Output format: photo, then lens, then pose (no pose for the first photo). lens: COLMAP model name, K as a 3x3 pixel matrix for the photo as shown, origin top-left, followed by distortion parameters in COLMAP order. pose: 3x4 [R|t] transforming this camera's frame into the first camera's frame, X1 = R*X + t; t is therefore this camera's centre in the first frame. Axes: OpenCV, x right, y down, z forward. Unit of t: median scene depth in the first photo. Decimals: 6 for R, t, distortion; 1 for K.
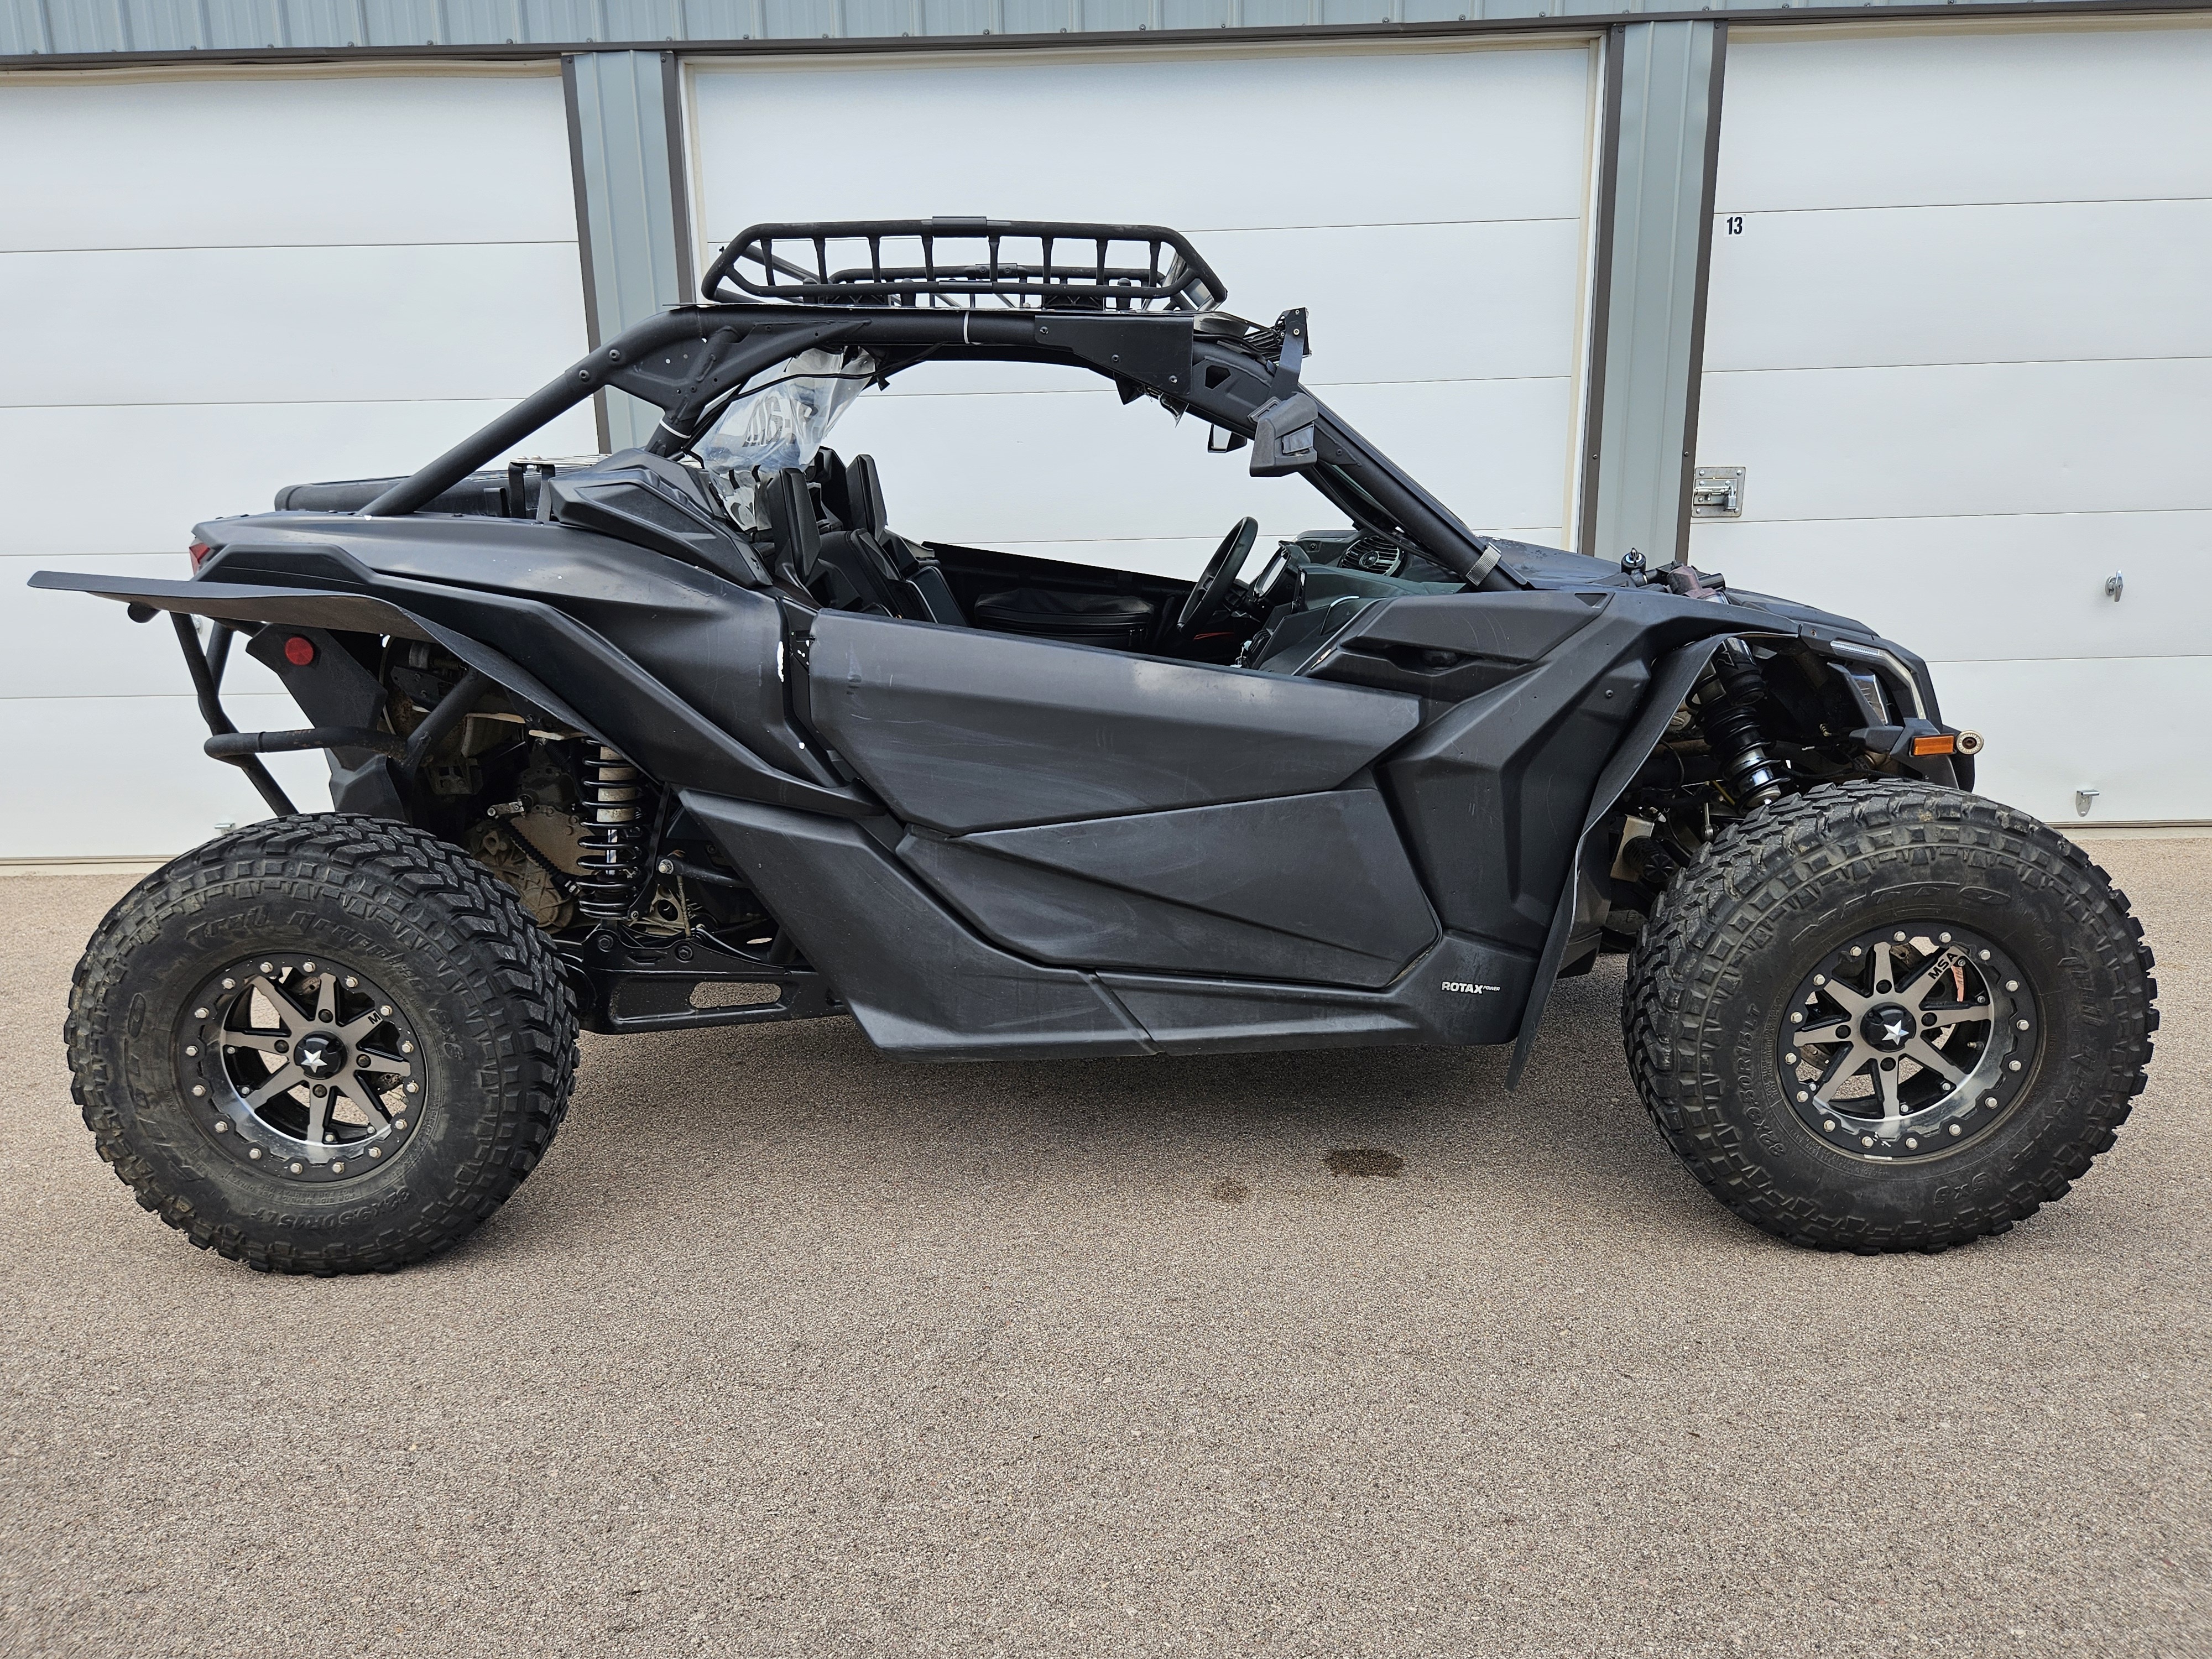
lens RADIAL K [[1613.8, 0, 1090.3], [0, 1613.8, 812.8], [0, 0, 1]] dist [0.035384, -0.011335]
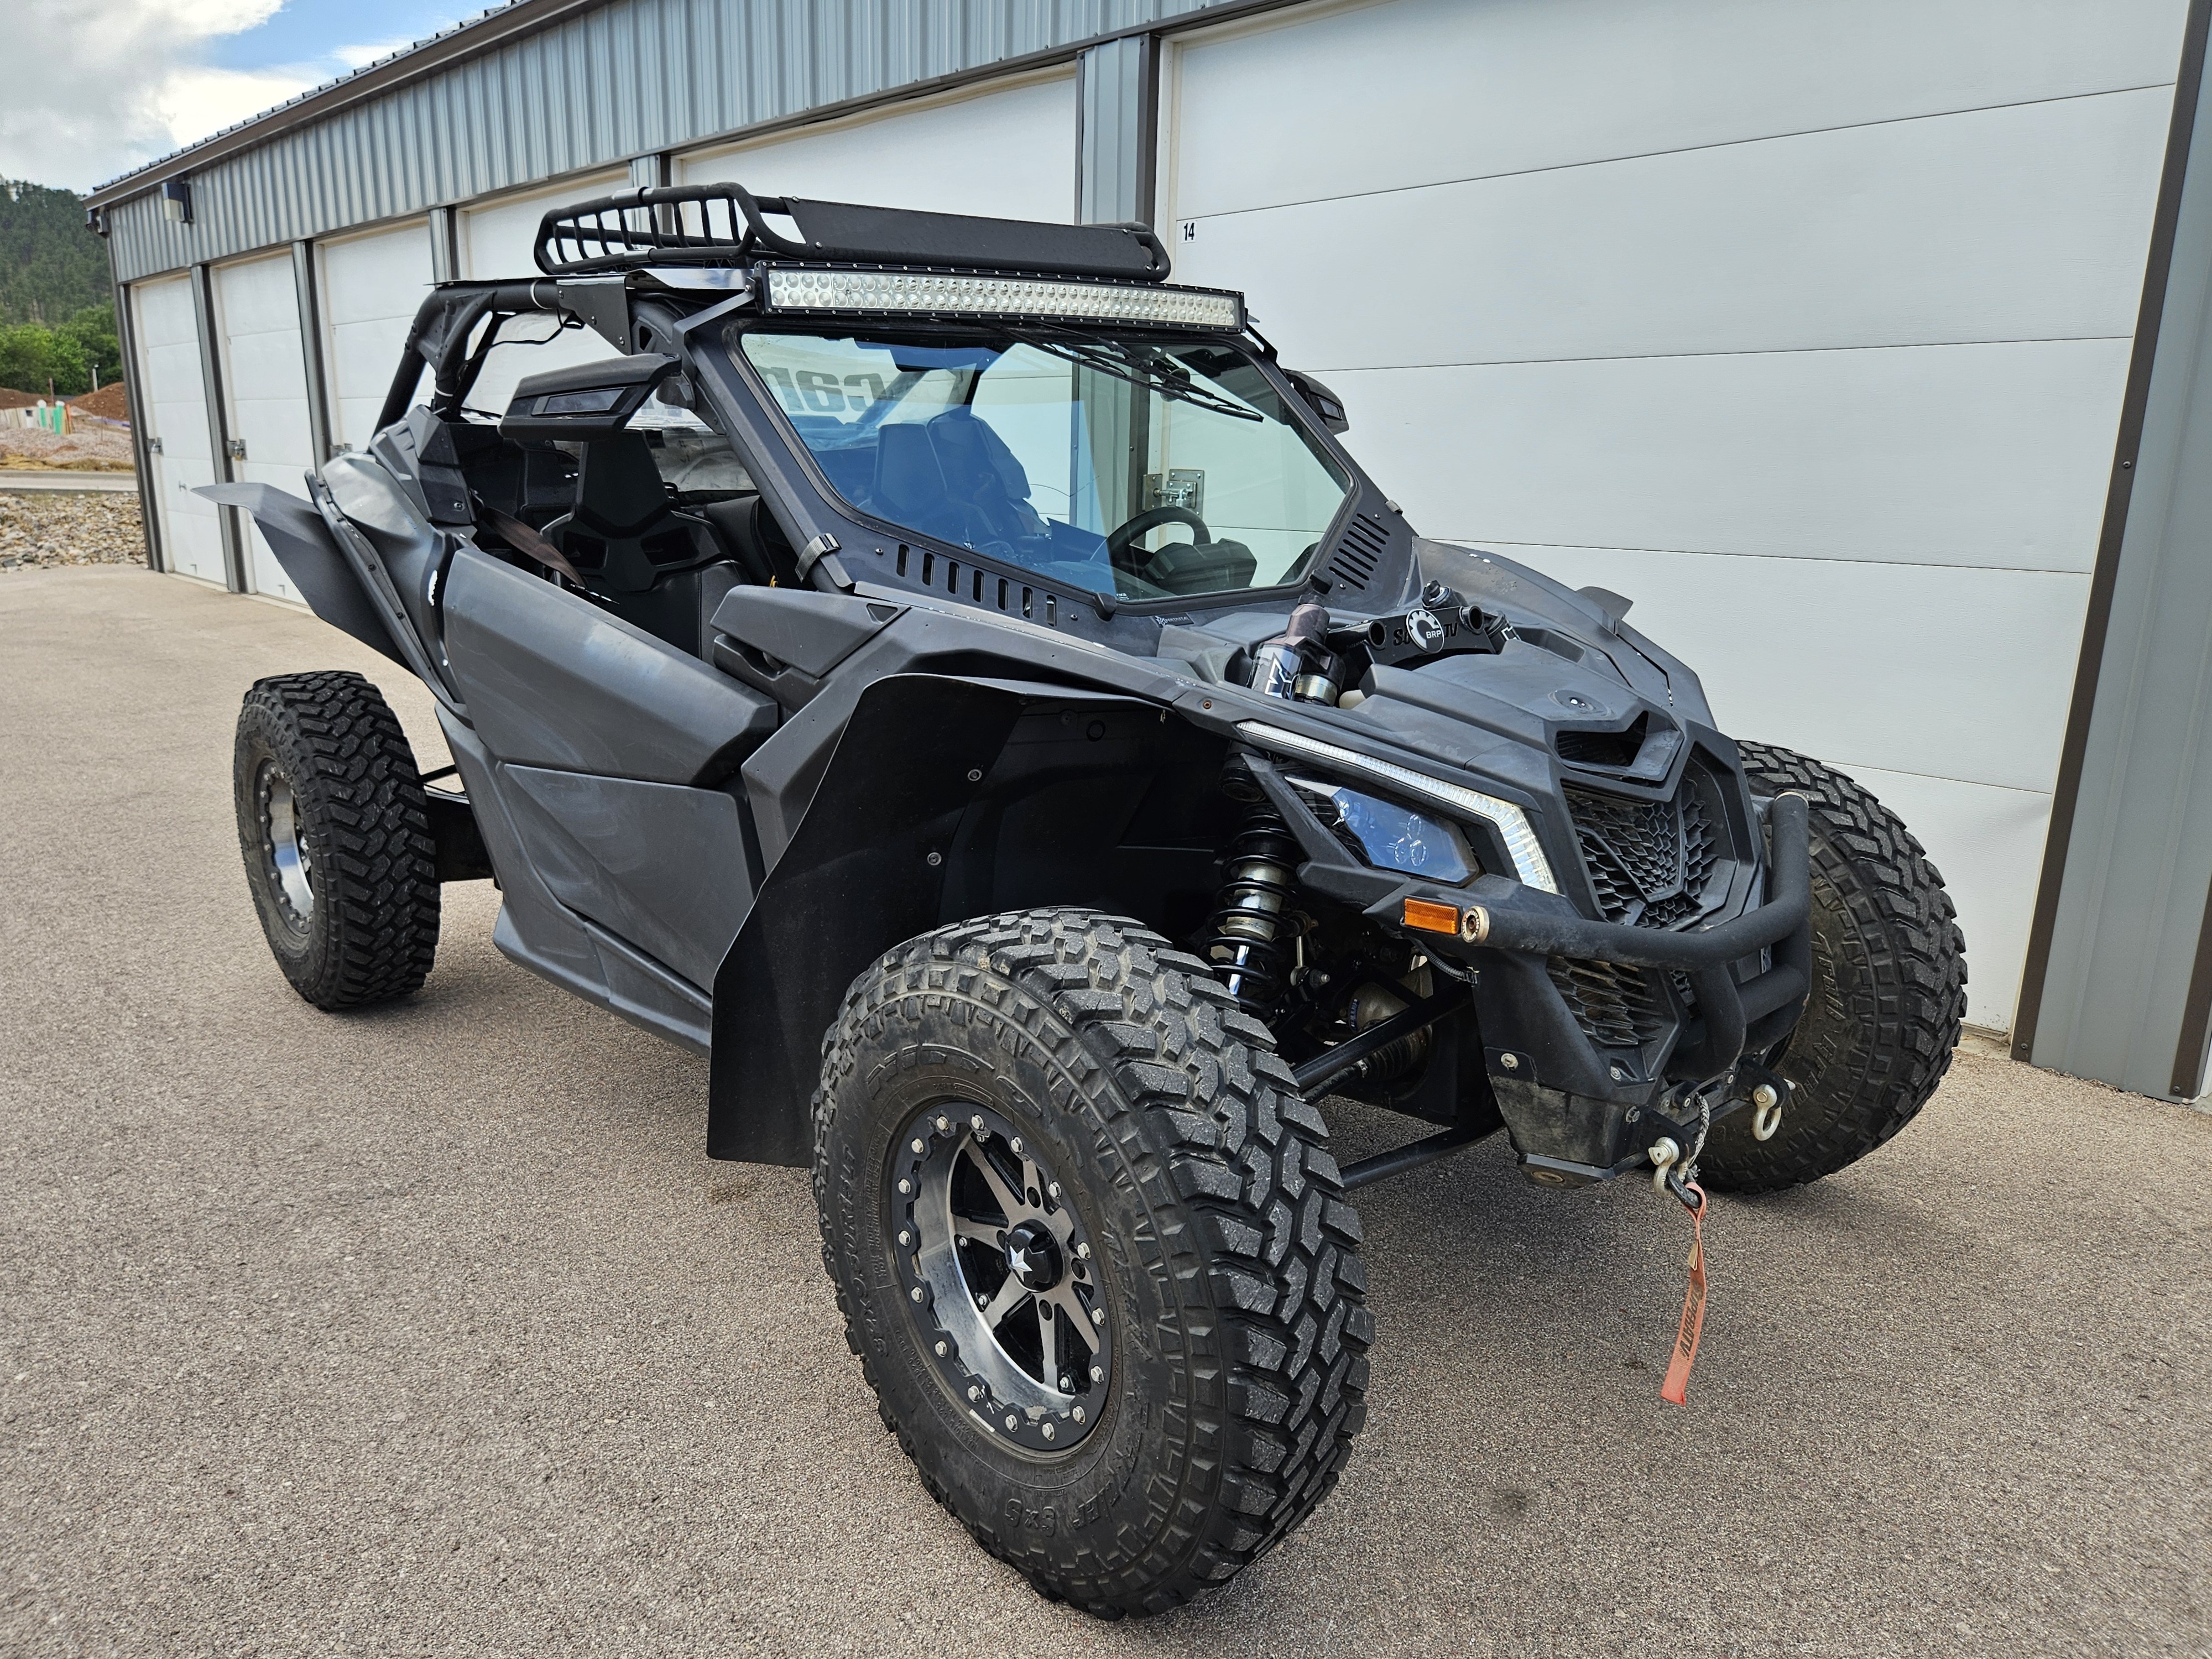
lens RADIAL K [[1613.8, 0, 1098.4], [0, 1613.8, 853.3], [0, 0, 1]] dist [0.035384, -0.011335]
pose [[0.680213, 0.210715, -0.702076, 0.972416], [-0.191752, 0.975591, 0.107024, -0.121080], [0.707490, 0.061825, 0.704014, 0.512141]]
